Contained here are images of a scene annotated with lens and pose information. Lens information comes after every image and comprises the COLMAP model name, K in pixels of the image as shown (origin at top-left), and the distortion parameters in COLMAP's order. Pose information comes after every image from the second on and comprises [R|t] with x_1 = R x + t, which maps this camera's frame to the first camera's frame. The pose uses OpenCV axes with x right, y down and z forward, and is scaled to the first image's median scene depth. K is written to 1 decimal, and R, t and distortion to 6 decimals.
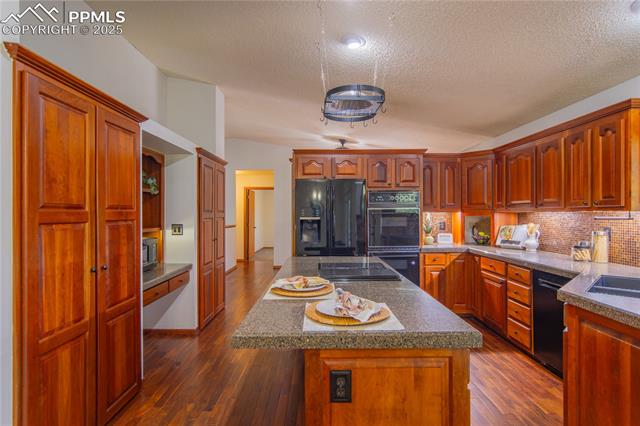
lens RADIAL K [[345.0, 0, 315.1], [0, 345.0, 215.7], [0, 0, 1]] dist [-0.011239, 0.005544]
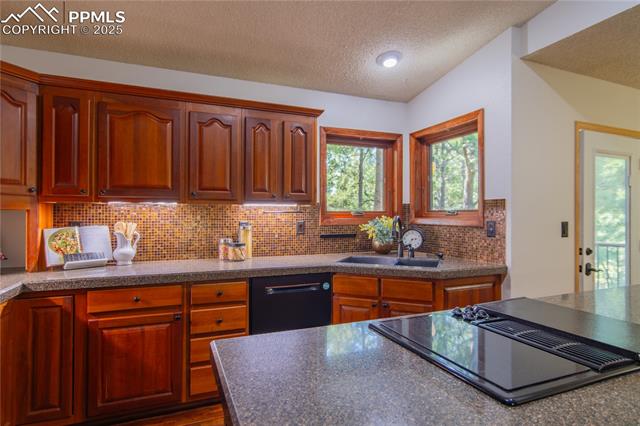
lens RADIAL K [[345.0, 0, 317.3], [0, 345.0, 211.5], [0, 0, 1]] dist [-0.011239, 0.005544]
pose [[-0.354308, 0.006683, 0.935105, -0.110317], [0.006778, 0.999967, -0.004578, 0.008280], [-0.935104, 0.004716, -0.354341, 0.911982]]
